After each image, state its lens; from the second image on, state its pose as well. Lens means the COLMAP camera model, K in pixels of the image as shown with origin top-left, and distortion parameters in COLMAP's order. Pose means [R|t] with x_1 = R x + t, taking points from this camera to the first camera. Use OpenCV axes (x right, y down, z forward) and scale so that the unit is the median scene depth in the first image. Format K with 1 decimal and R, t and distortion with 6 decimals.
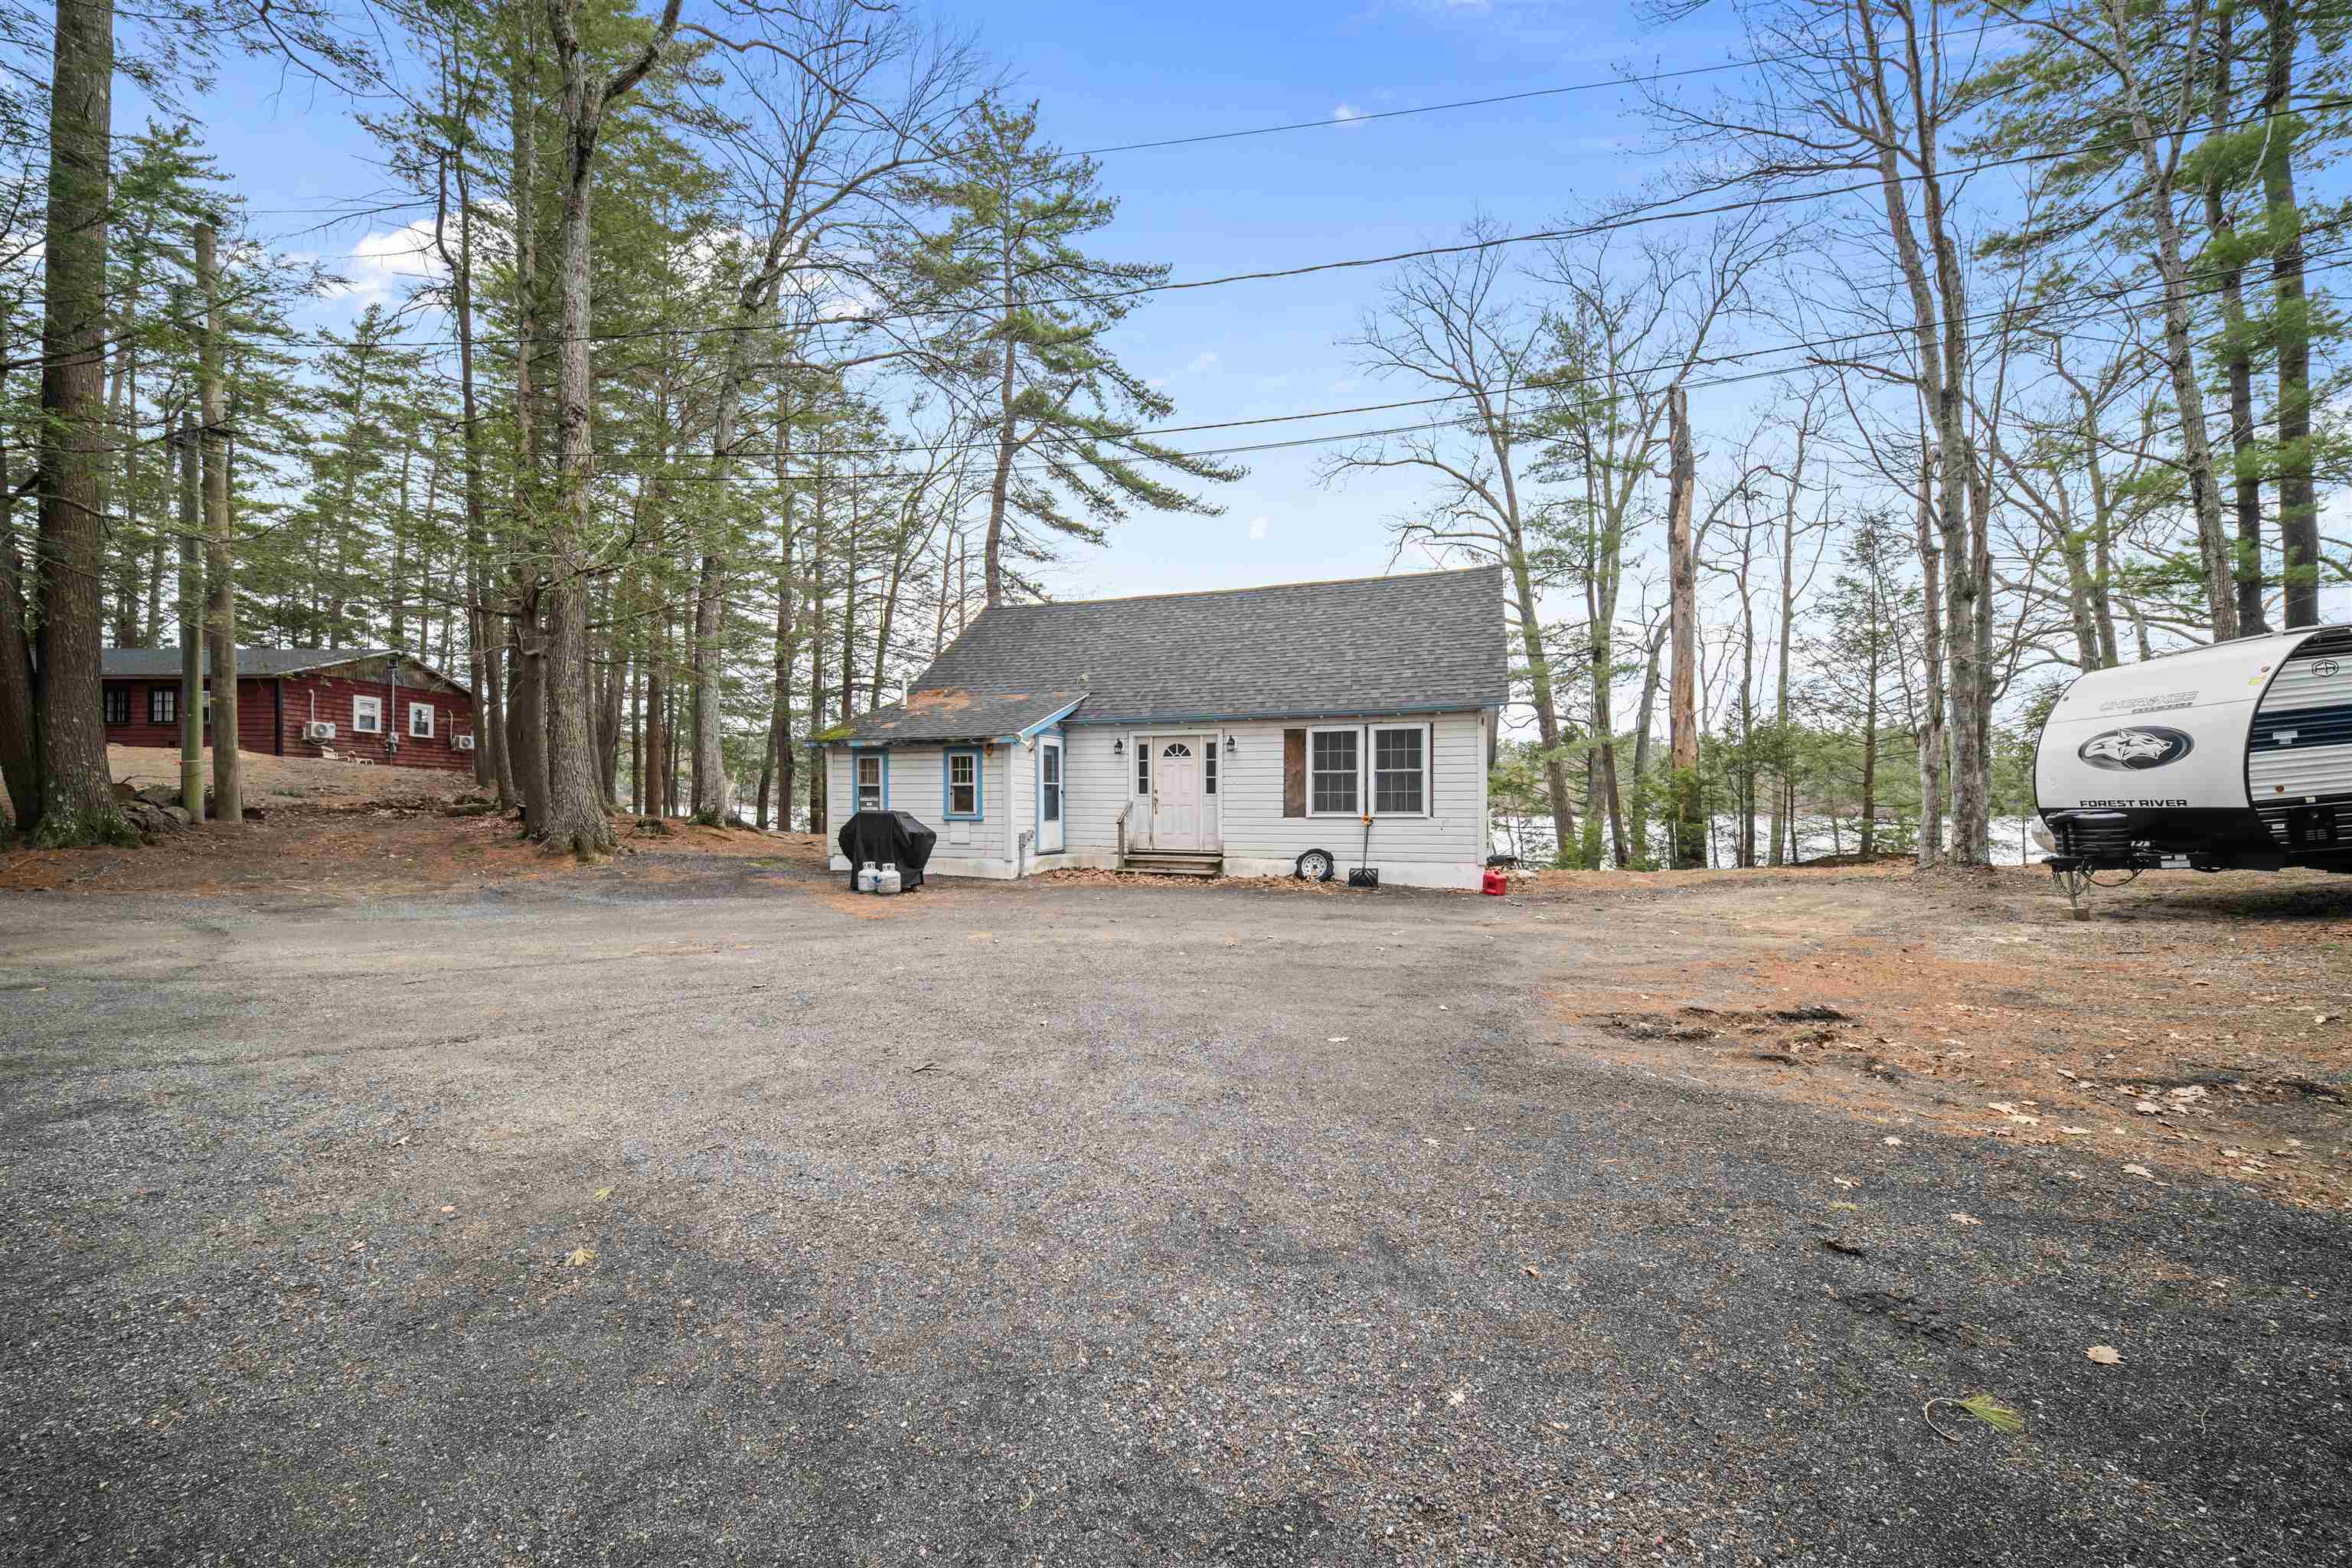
lens RADIAL K [[913.0, 0, 1162.2], [0, 913.0, 789.1], [0, 0, 1]] dist [-0.001956, -0.001075]
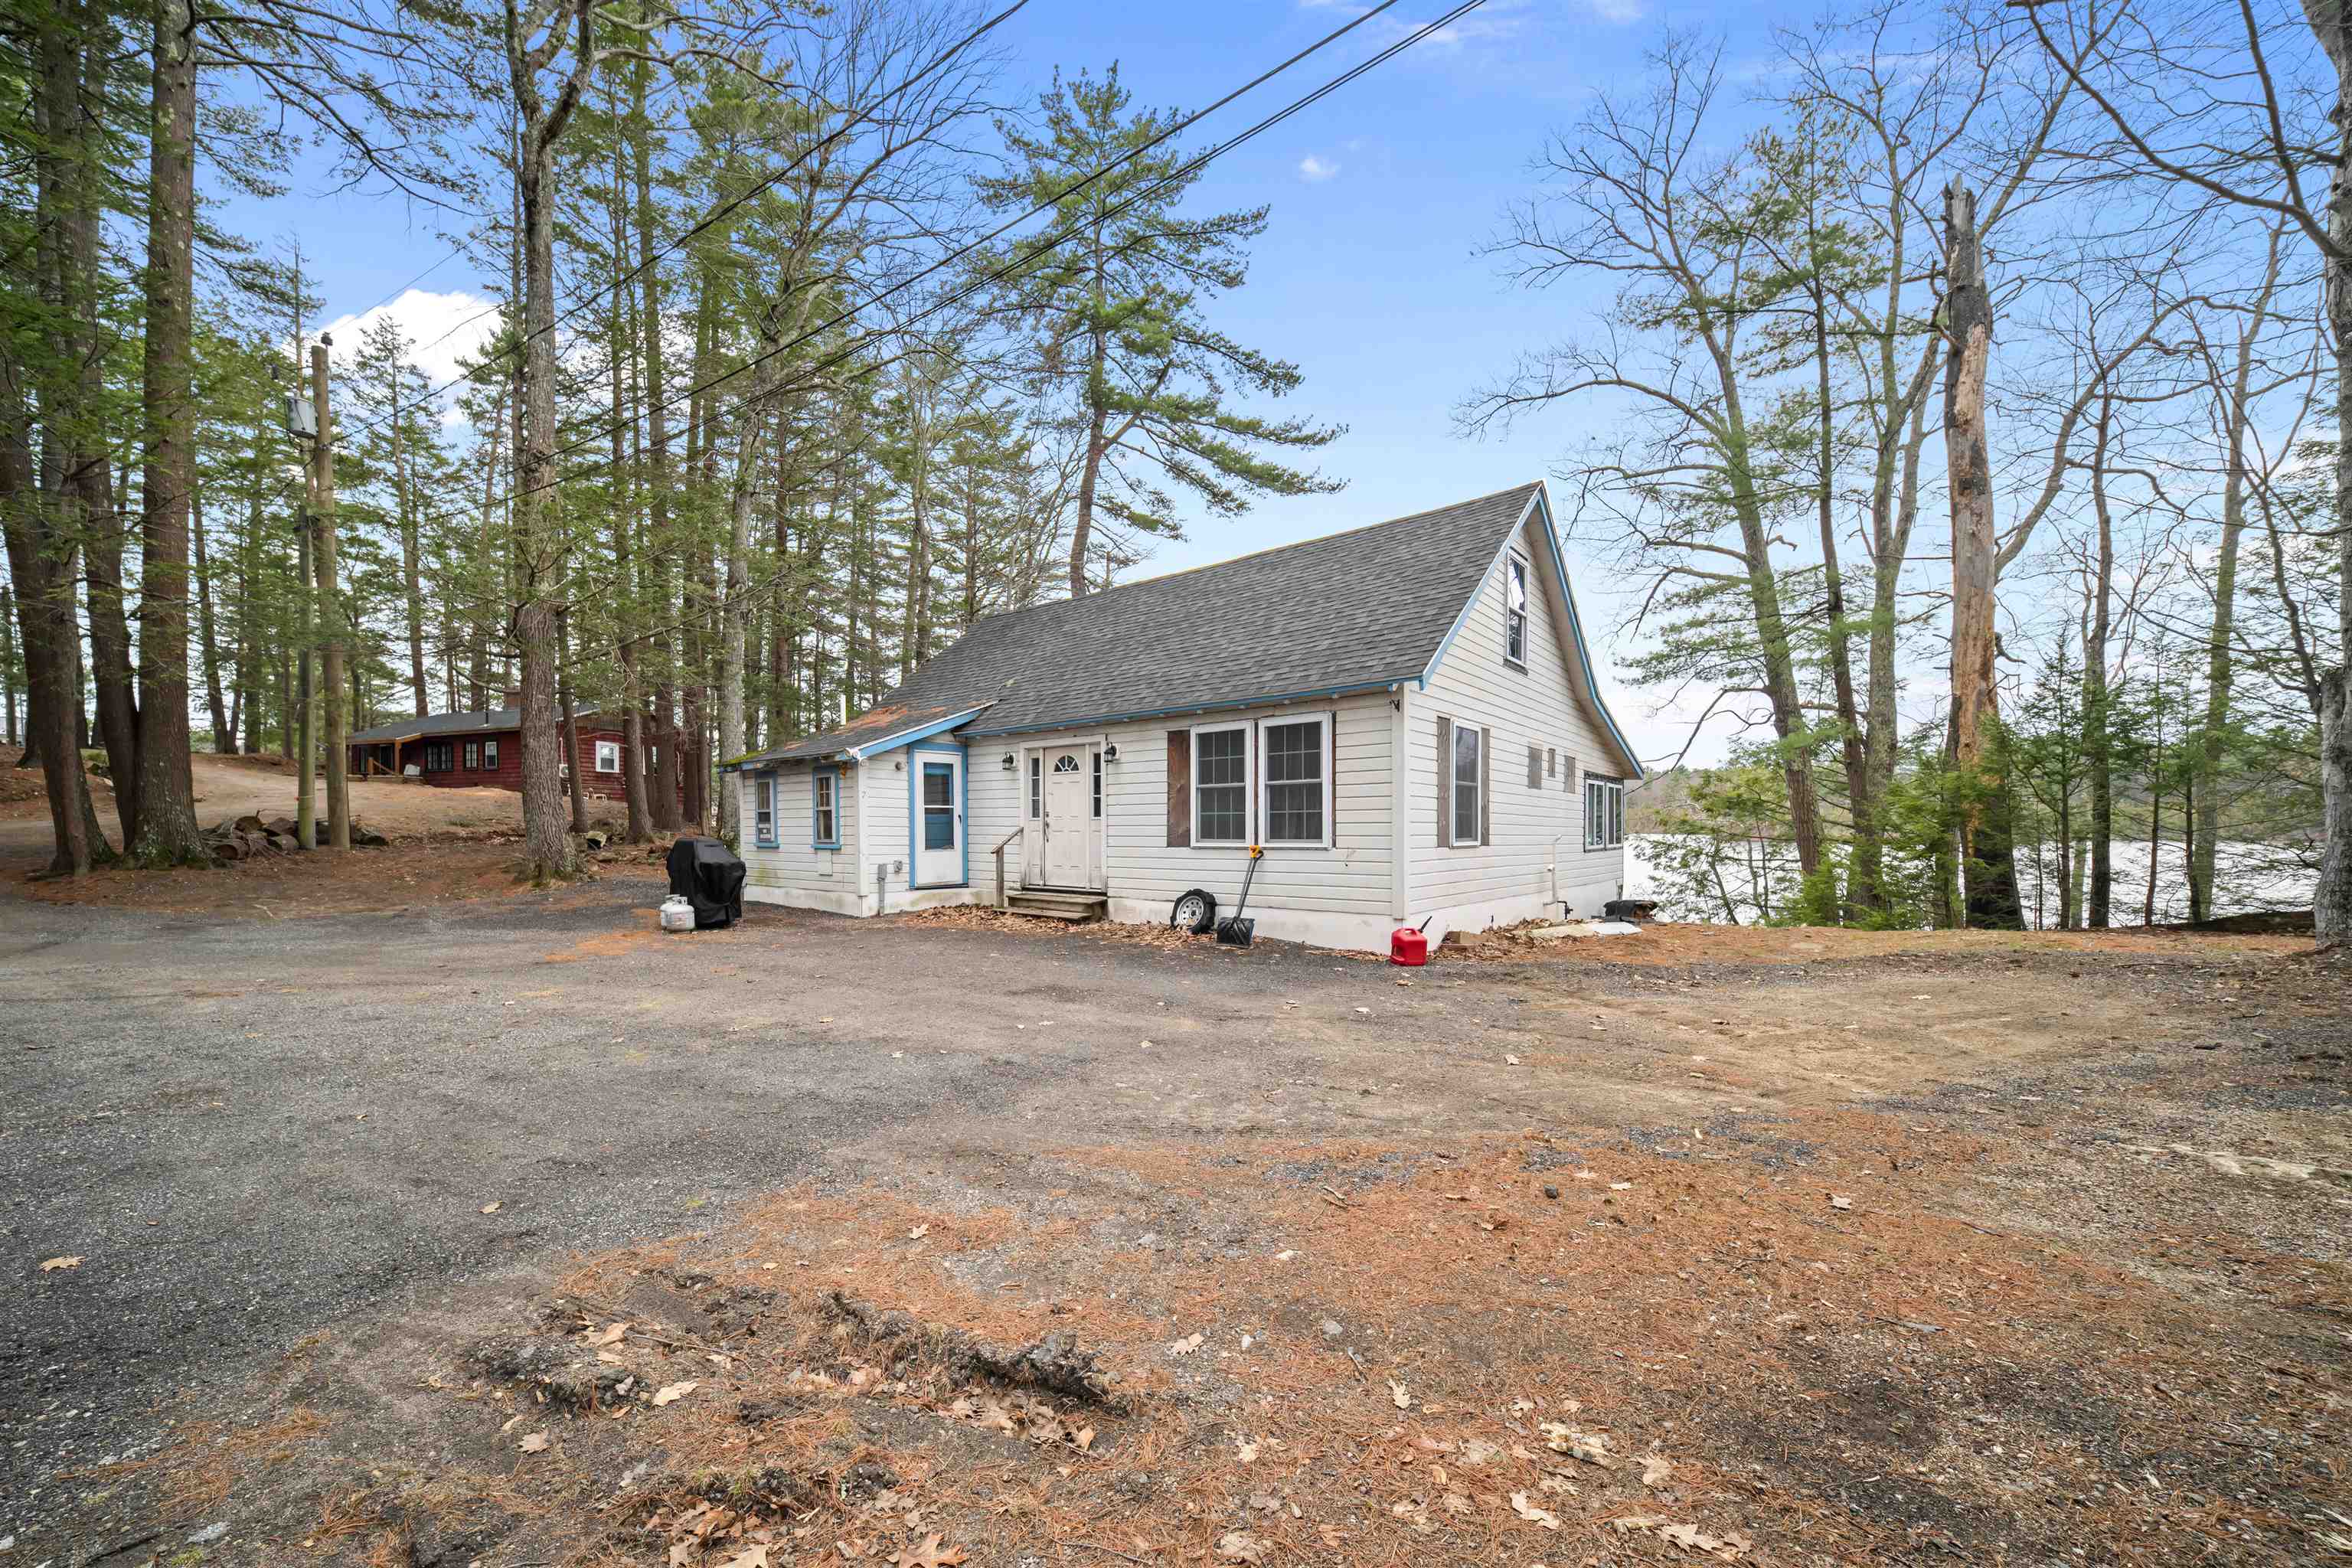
lens RADIAL K [[913.0, 0, 1107.0], [0, 913.0, 825.6], [0, 0, 1]] dist [-0.001956, -0.001075]
pose [[0.932307, -0.005203, -0.361631, 0.344386], [0.009160, 0.999915, 0.009229, 0.005386], [0.361553, -0.011917, 0.932276, 0.258228]]
